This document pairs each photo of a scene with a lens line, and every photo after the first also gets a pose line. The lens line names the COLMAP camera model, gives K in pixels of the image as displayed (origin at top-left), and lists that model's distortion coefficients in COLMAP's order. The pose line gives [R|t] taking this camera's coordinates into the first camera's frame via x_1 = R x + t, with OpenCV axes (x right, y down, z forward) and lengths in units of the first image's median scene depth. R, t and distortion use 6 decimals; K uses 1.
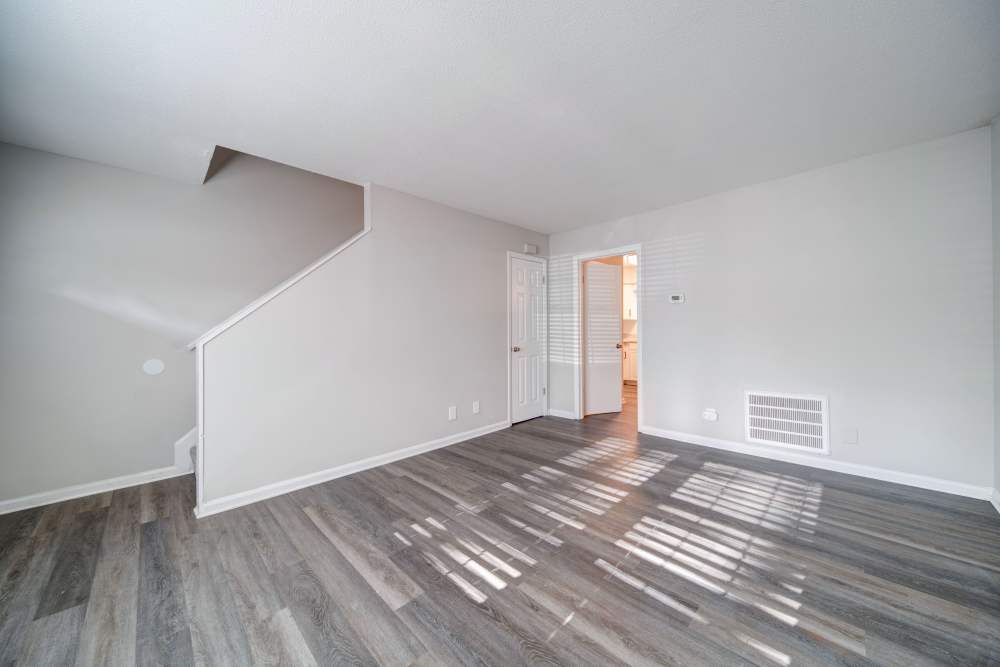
lens RADIAL K [[352.2, 0, 501.5], [0, 352.2, 330.9], [0, 0, 1]] dist [-0.003284, -0.000454]
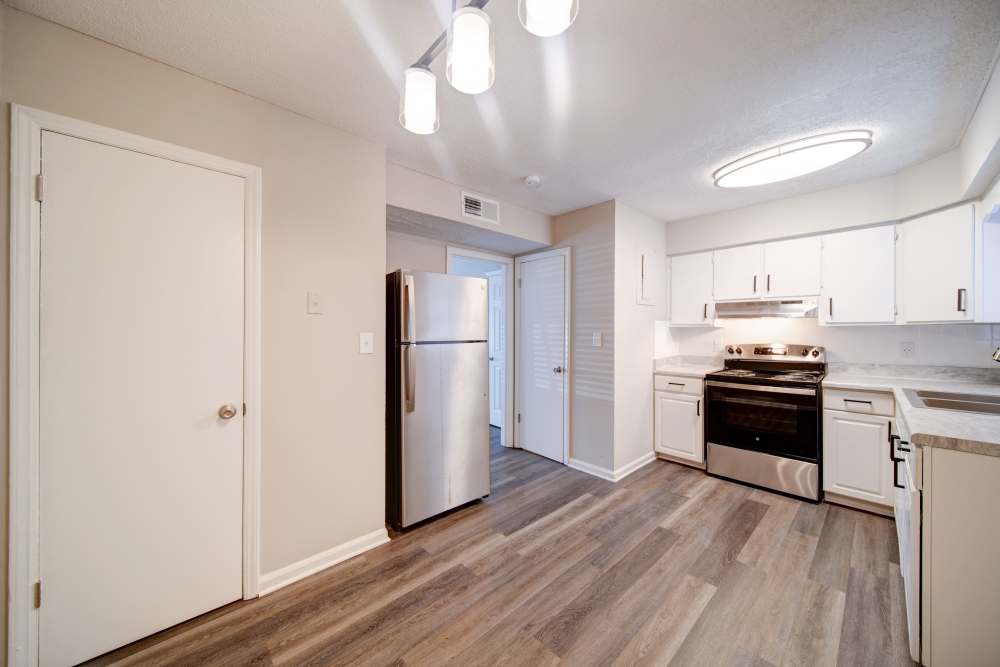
lens RADIAL K [[352.2, 0, 505.7], [0, 352.2, 332.9], [0, 0, 1]] dist [-0.003284, -0.000454]
pose [[-0.032511, 0.009788, -0.999423, 0.849062], [0.003097, 0.999948, 0.009692, -0.042148], [0.999467, -0.002780, -0.032540, 0.886259]]
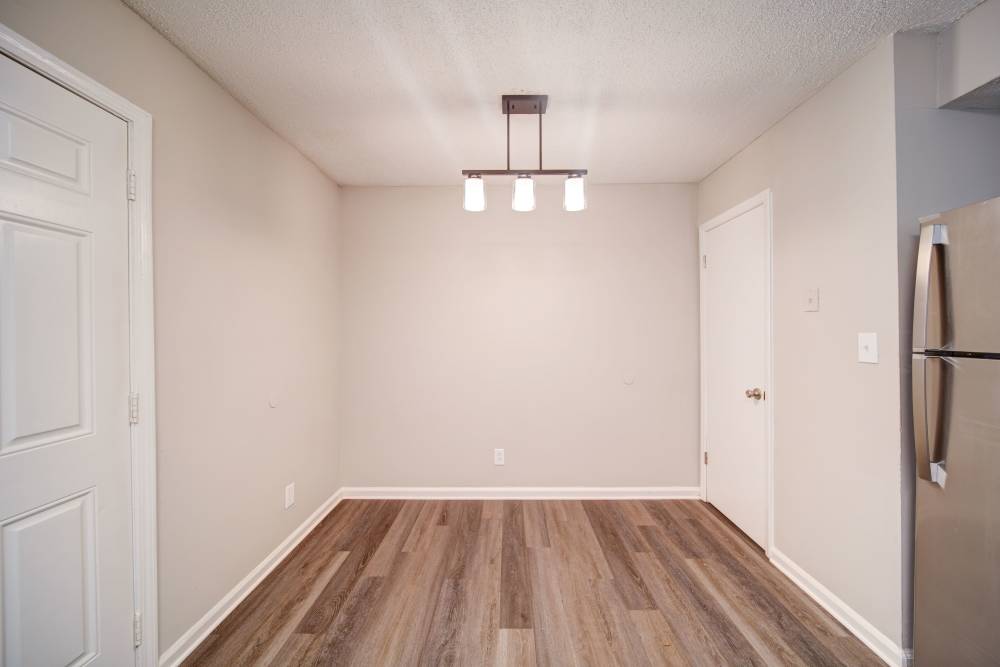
lens RADIAL K [[352.2, 0, 504.3], [0, 352.2, 330.0], [0, 0, 1]] dist [-0.003284, -0.000454]
pose [[-0.700077, 0.009116, 0.714009, 0.413755], [0.005945, 0.999958, -0.006939, -0.040692], [-0.714042, -0.000613, -0.700102, 1.140405]]
